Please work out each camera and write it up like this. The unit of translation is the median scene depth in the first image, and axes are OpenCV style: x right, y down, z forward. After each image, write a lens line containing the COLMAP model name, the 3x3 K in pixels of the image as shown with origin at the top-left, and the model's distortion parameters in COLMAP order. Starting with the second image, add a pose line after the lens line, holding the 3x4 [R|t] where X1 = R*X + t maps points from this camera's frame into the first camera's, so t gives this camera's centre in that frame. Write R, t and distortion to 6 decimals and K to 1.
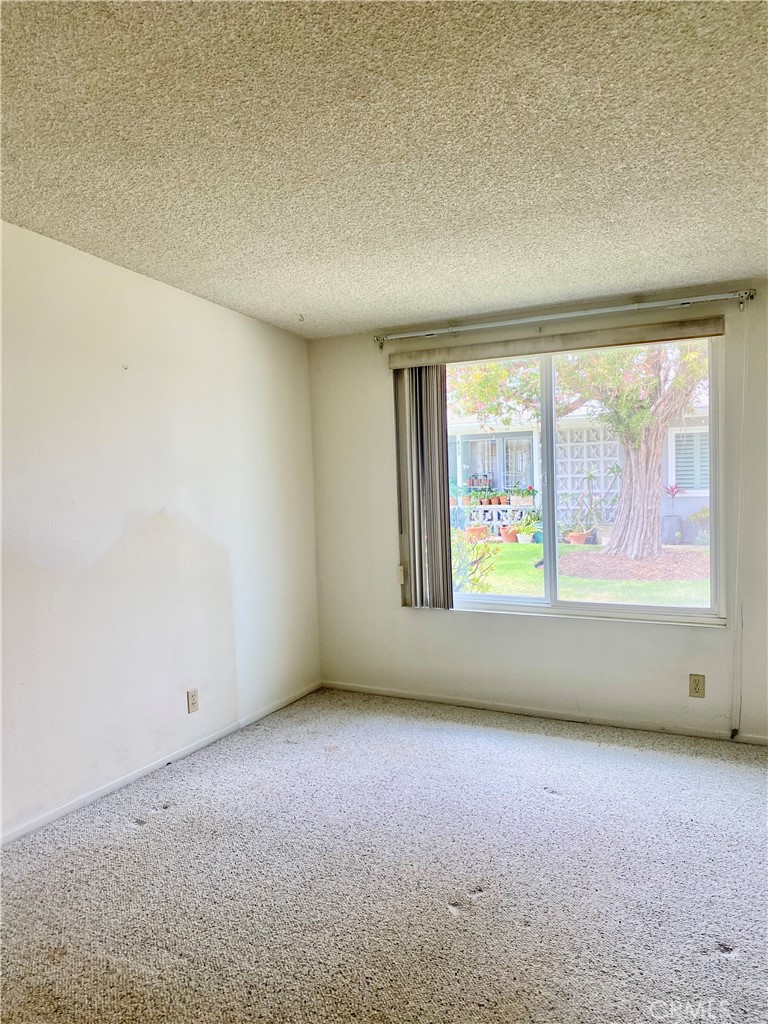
lens RADIAL K [[789.9, 0, 357.1], [0, 789.9, 527.5], [0, 0, 1]] dist [0.002567, -0.013289]
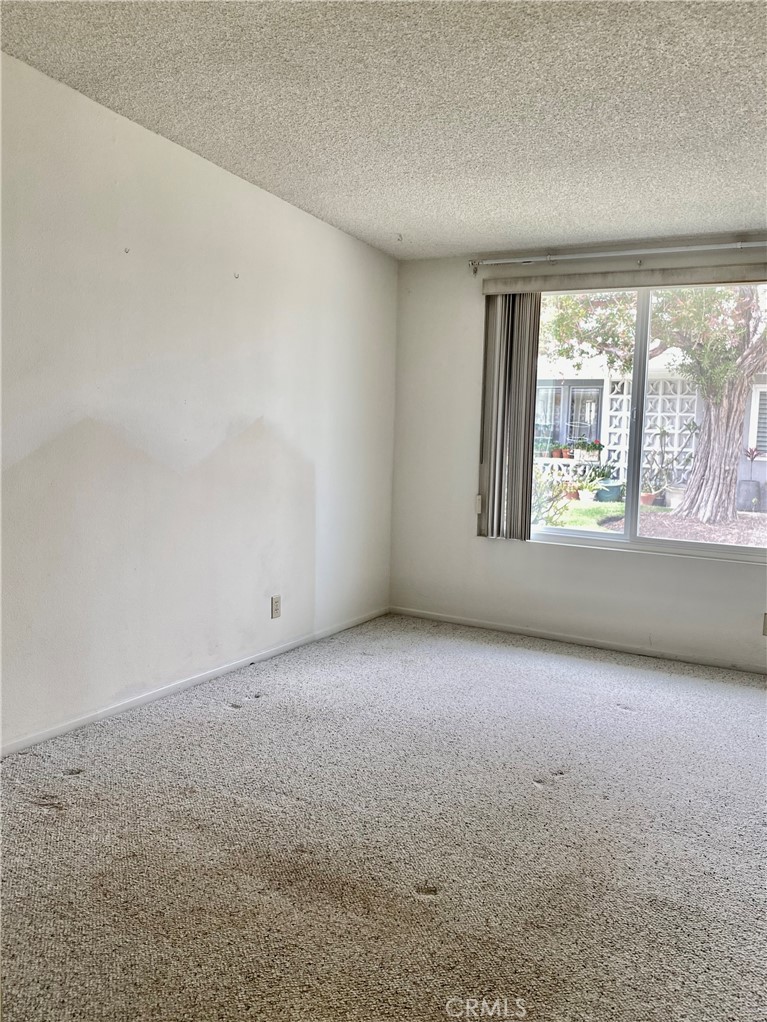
lens RADIAL K [[867.5, 0, 377.2], [0, 867.5, 508.5], [0, 0, 1]] dist [-0.007997, -0.000725]
pose [[0.997720, 0.063556, -0.022703, -0.057290], [-0.062640, 0.997275, 0.038979, 0.038114], [0.025118, -0.037468, 0.998982, -0.116272]]
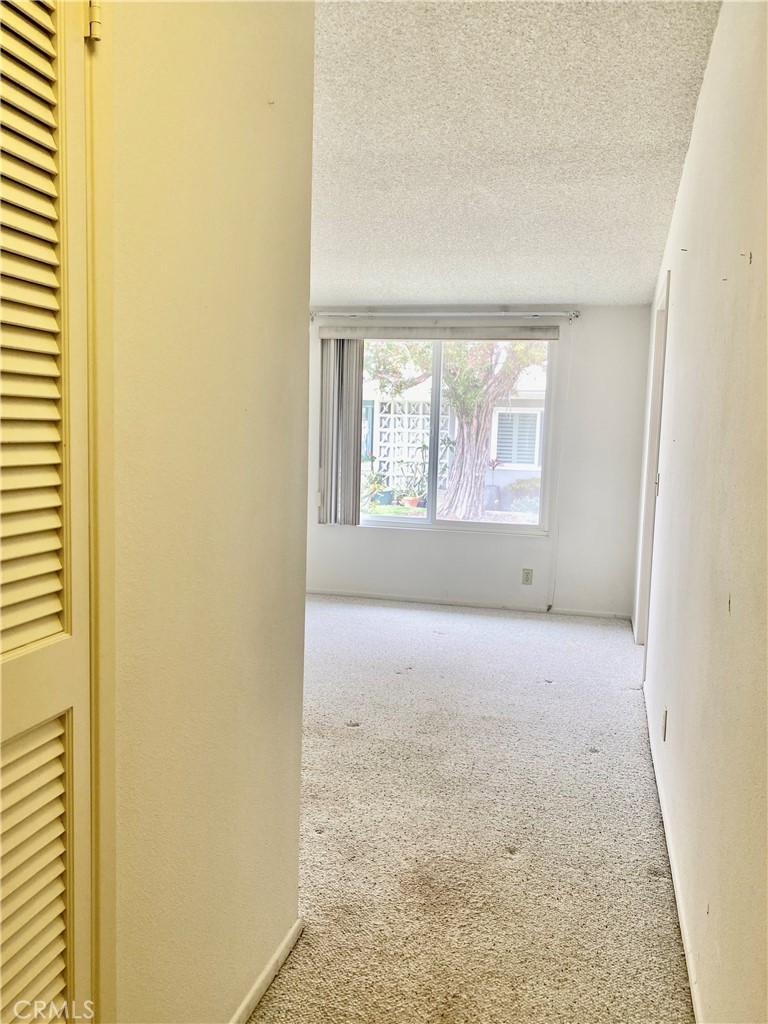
lens RADIAL K [[789.0, 0, 387.4], [0, 789.0, 521.0], [0, 0, 1]] dist [0.016261, -0.003470]
pose [[0.966641, 0.040548, 0.252905, -0.194127], [-0.049745, 0.998309, 0.030074, 0.063094], [-0.251258, -0.041651, 0.967023, -0.345815]]
